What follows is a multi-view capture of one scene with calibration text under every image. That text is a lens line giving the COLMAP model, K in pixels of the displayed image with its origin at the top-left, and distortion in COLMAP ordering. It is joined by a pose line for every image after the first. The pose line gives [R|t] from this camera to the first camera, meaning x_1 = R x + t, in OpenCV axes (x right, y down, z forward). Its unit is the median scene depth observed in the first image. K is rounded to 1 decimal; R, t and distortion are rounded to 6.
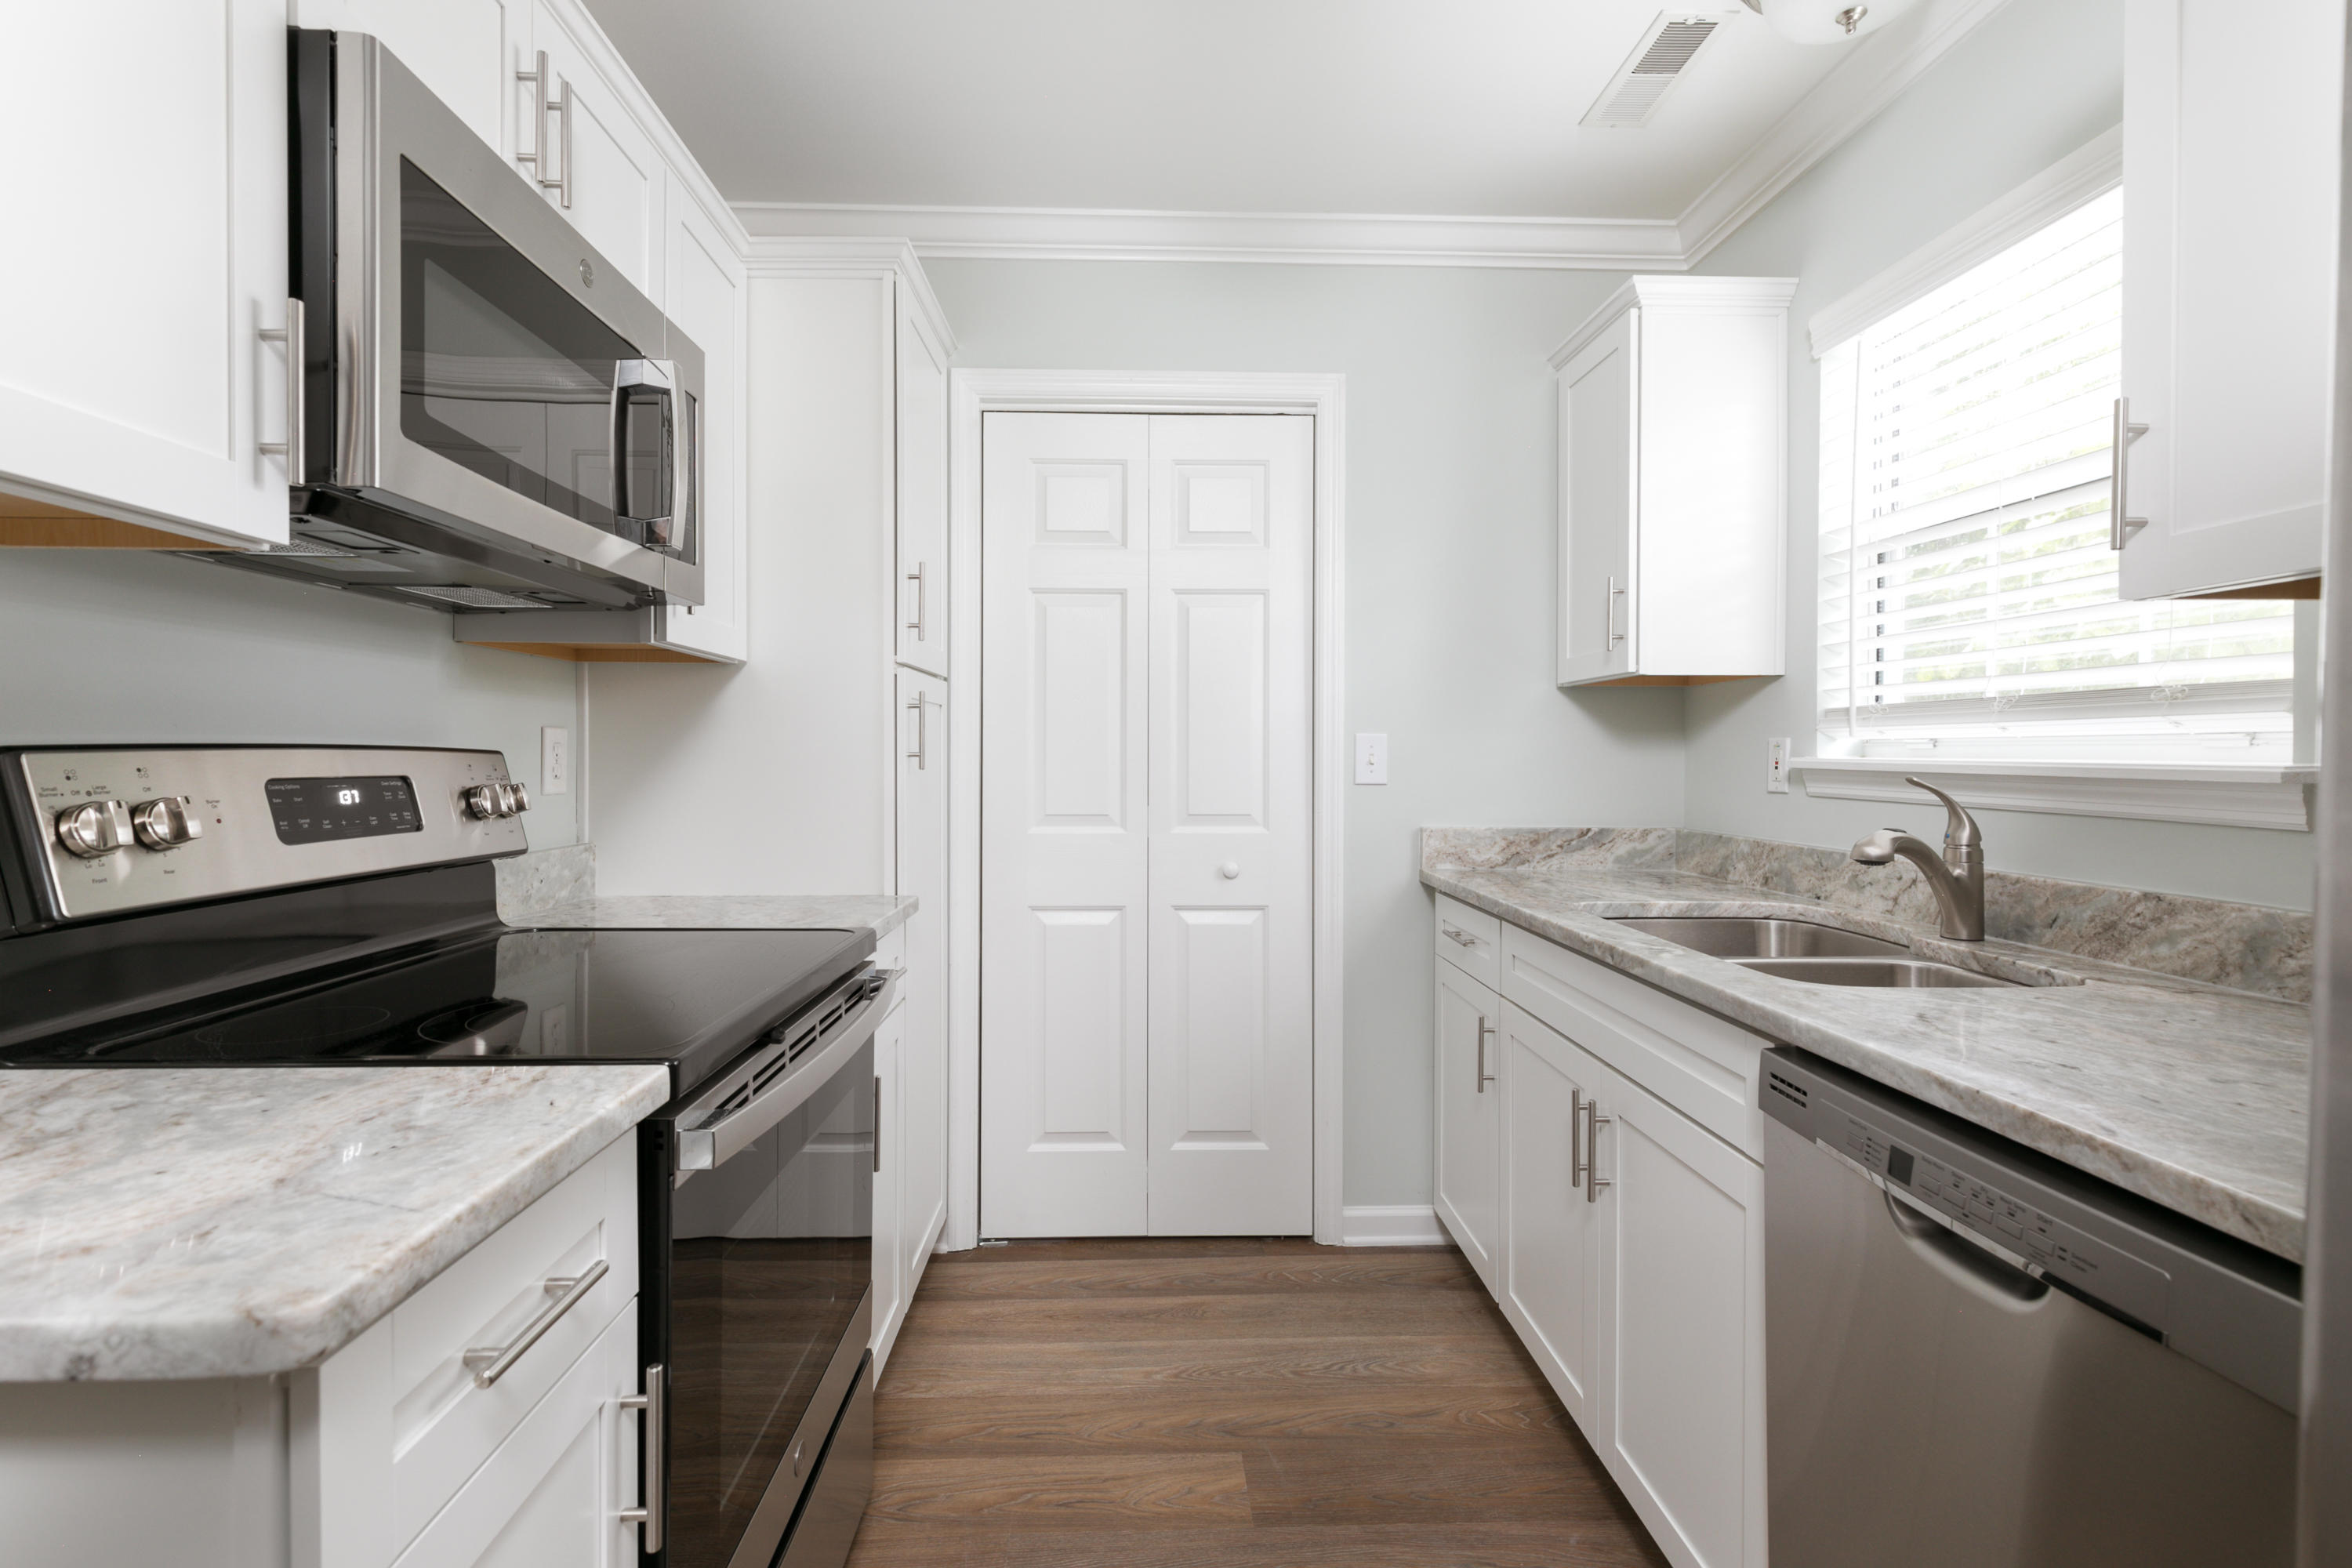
lens RADIAL K [[1087.7, 0, 1184.2], [0, 1087.7, 773.2], [0, 0, 1]] dist [-0.000134, 0.000374]
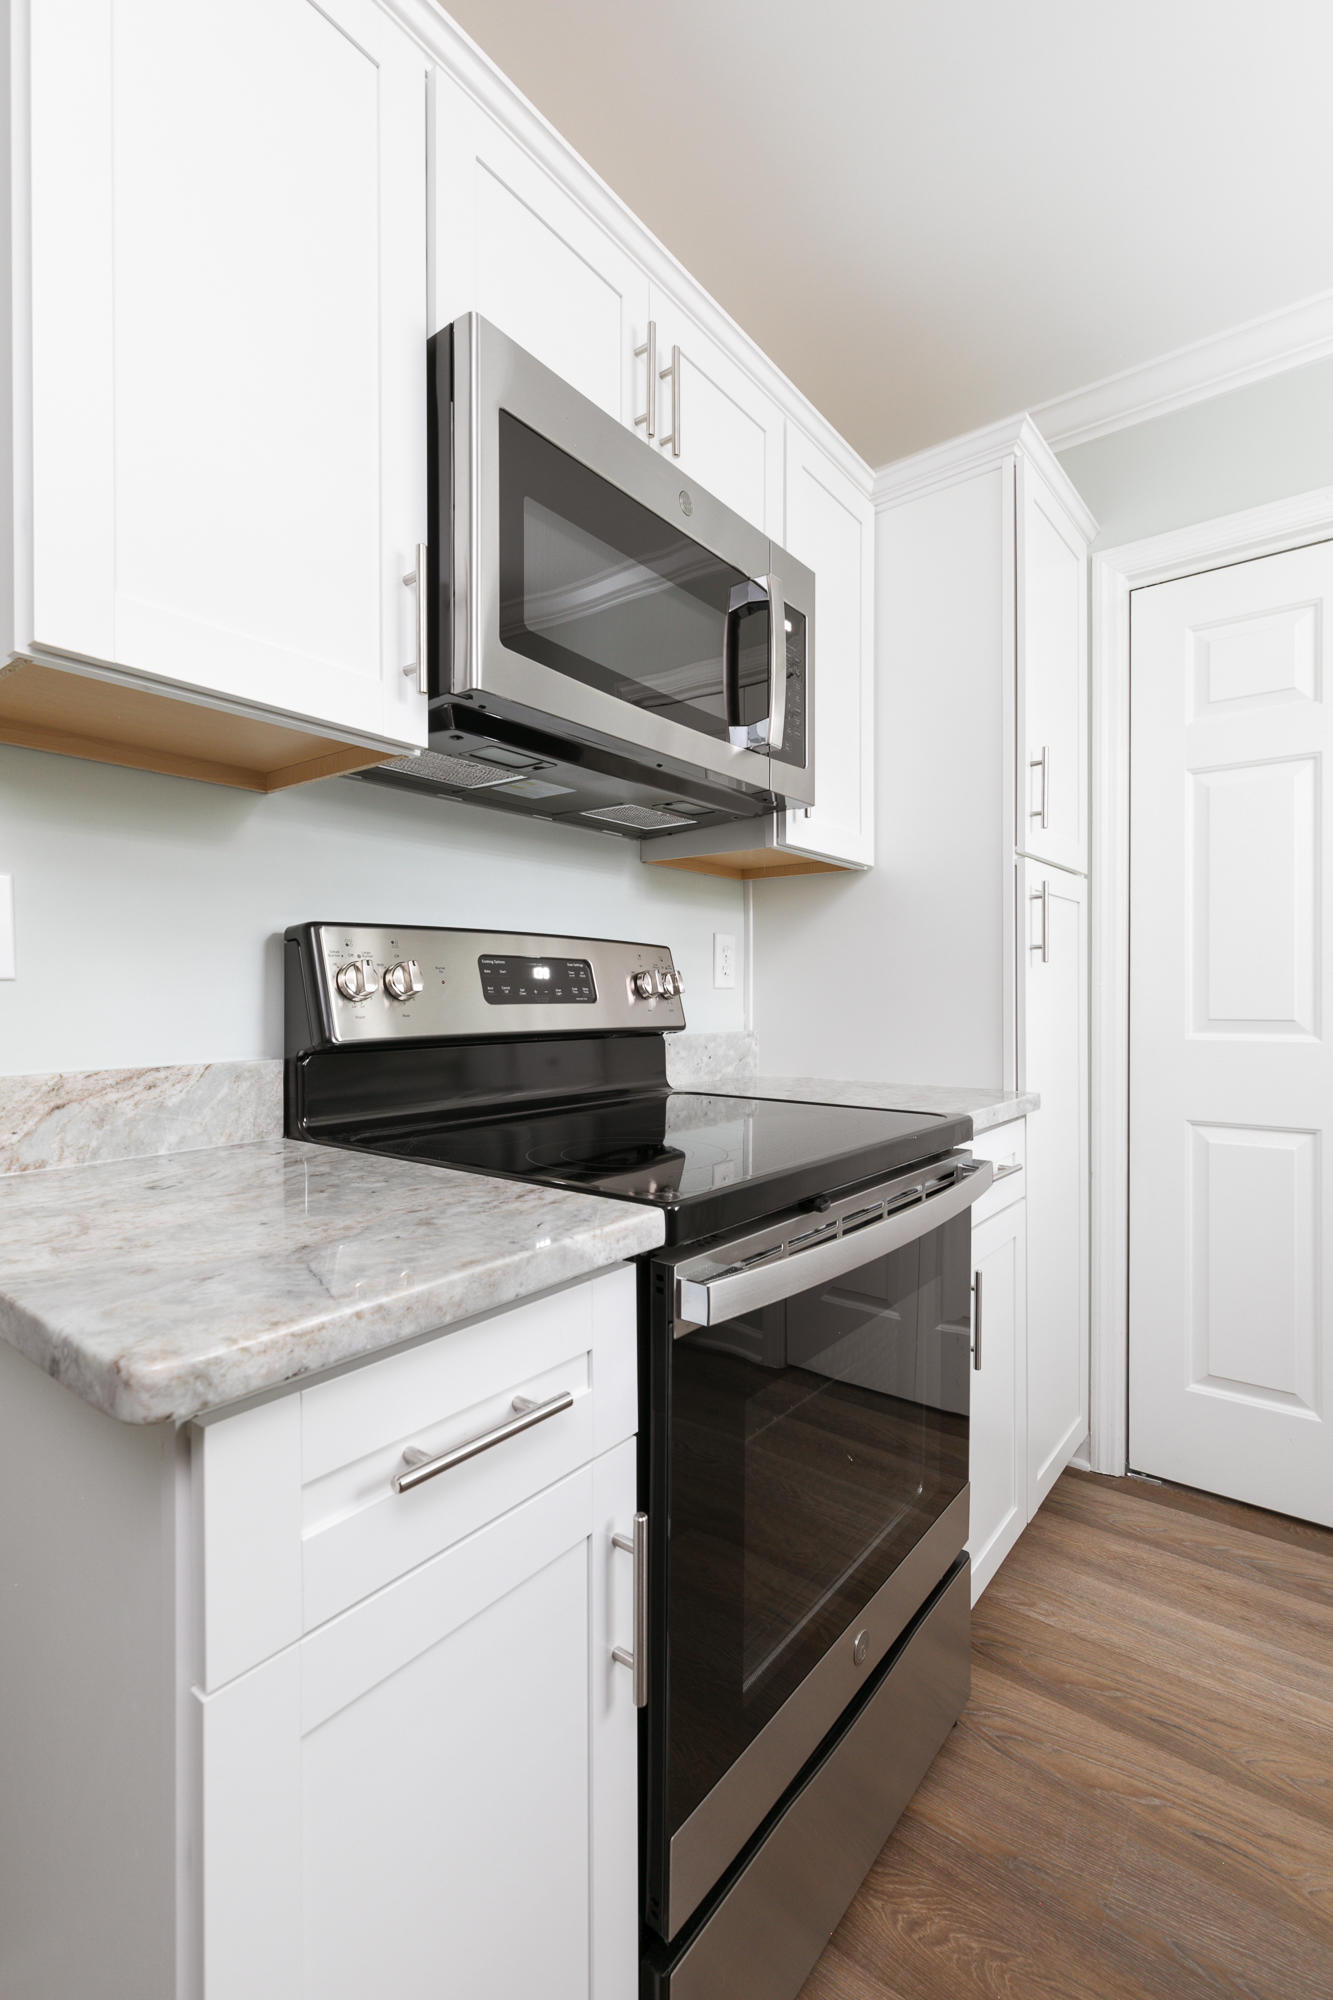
lens RADIAL K [[925.0, 0, 611.1], [0, 925.0, 994.0], [0, 0, 1]] dist [-0.000134, 0.000374]
pose [[0.745543, -0.001831, -0.666455, 0.025715], [-0.003058, 0.999976, -0.006169, 0.046215], [0.666450, 0.006638, 0.745520, 0.200135]]
